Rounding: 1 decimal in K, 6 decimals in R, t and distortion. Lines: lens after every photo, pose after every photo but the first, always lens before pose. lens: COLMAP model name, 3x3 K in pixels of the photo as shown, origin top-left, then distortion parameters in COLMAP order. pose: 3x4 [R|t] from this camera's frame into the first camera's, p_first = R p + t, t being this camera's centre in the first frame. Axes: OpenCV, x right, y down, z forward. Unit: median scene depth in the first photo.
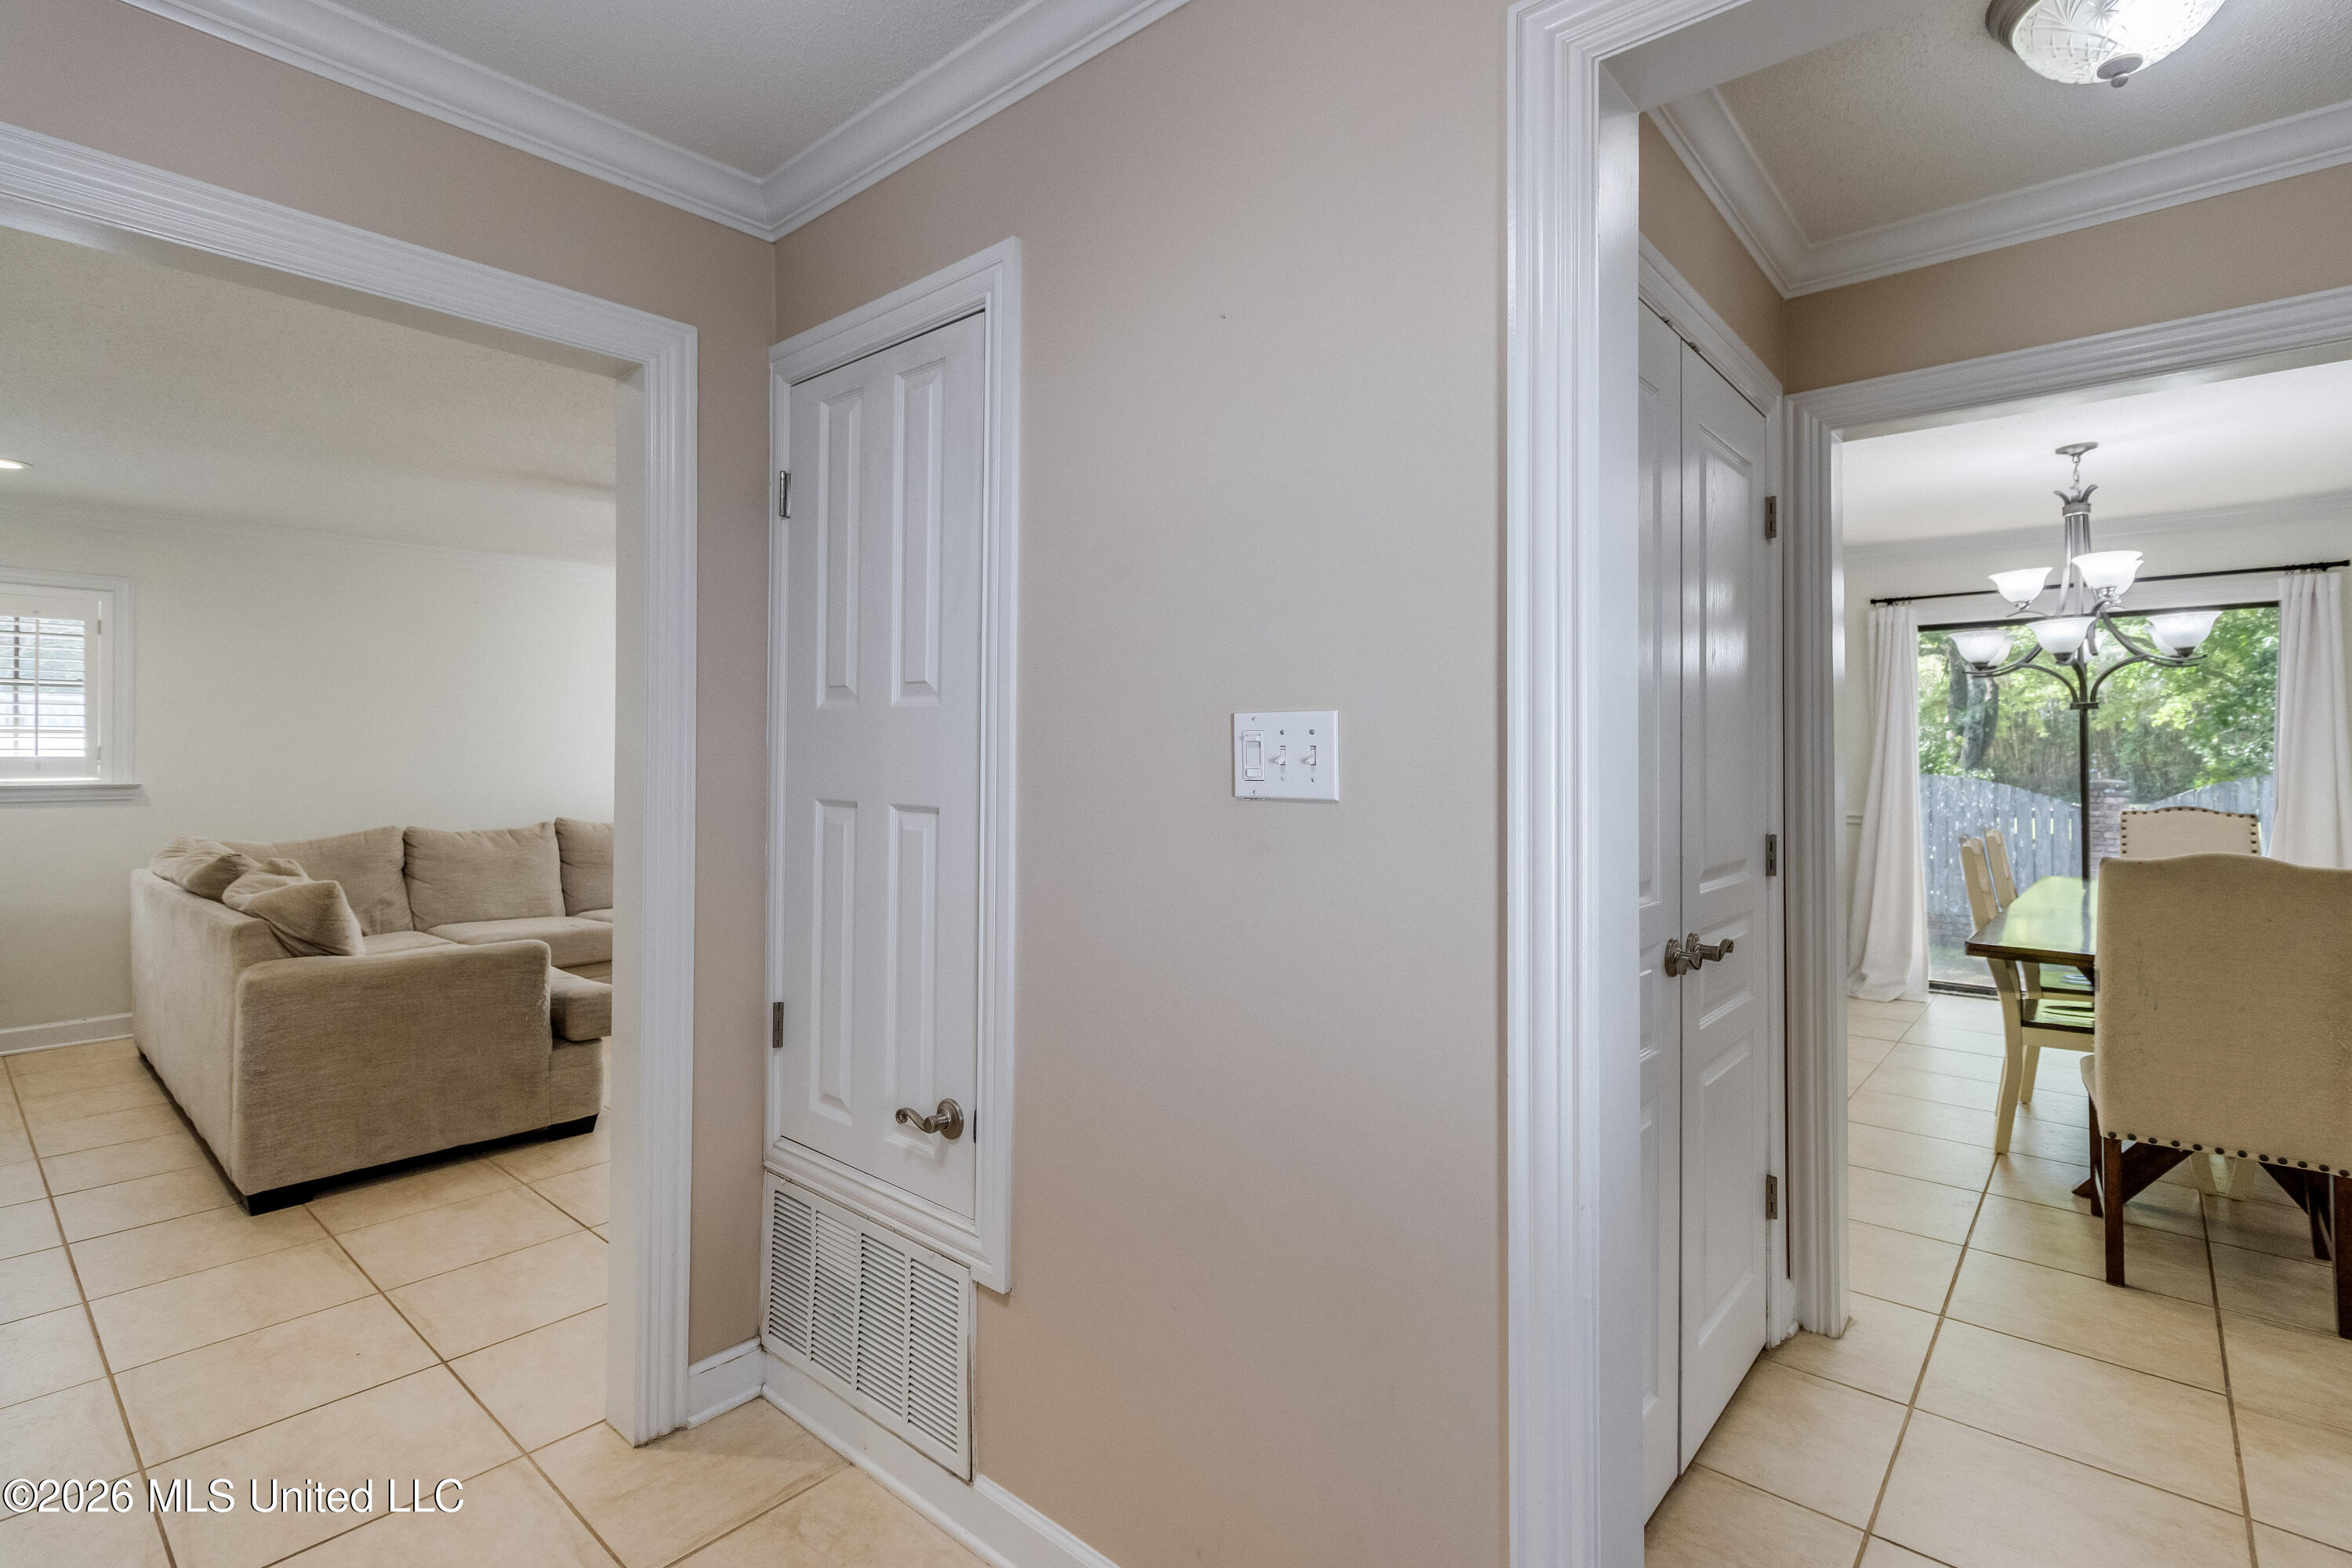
lens RADIAL K [[1099.8, 0, 1148.5], [0, 1099.8, 745.5], [0, 0, 1]] dist [0.002960, 0.001667]
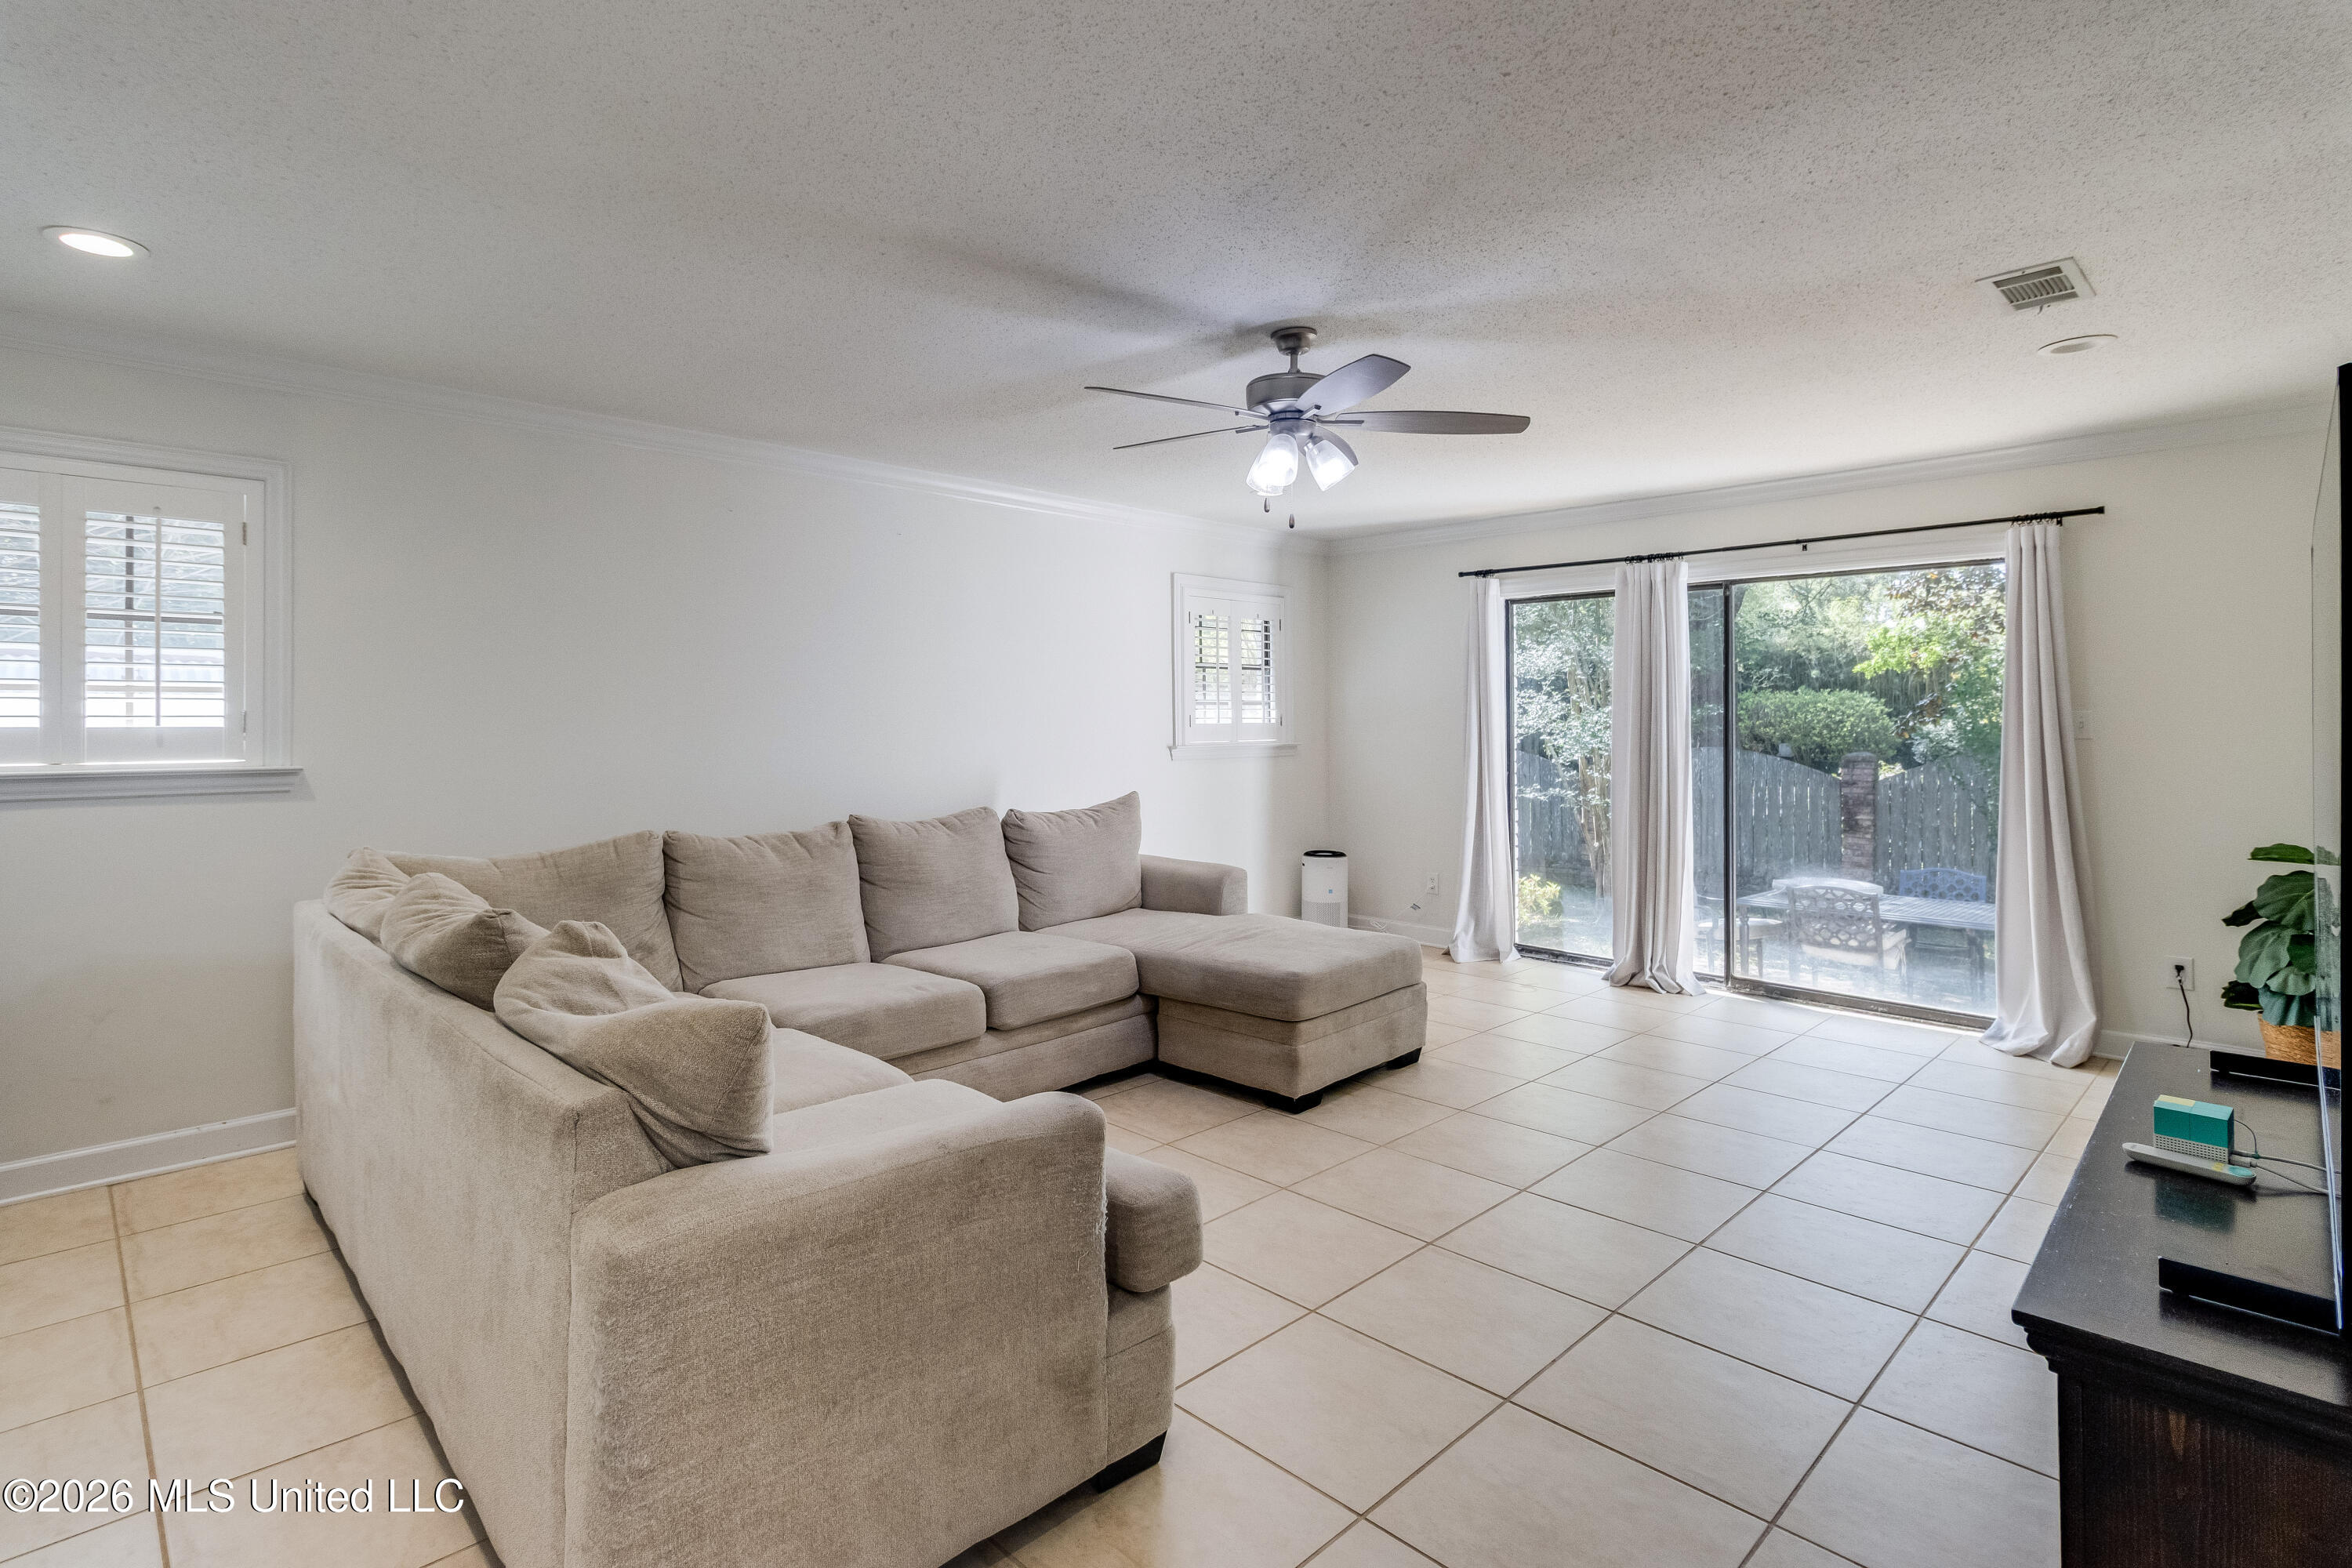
lens RADIAL K [[1099.8, 0, 1097.7], [0, 1099.8, 714.3], [0, 0, 1]] dist [0.002960, 0.001667]
pose [[0.996587, 0.000011, -0.082553, -0.391028], [-0.000021, 1.000000, -0.000113, 0.002306], [0.082553, 0.000114, 0.996587, 0.388306]]
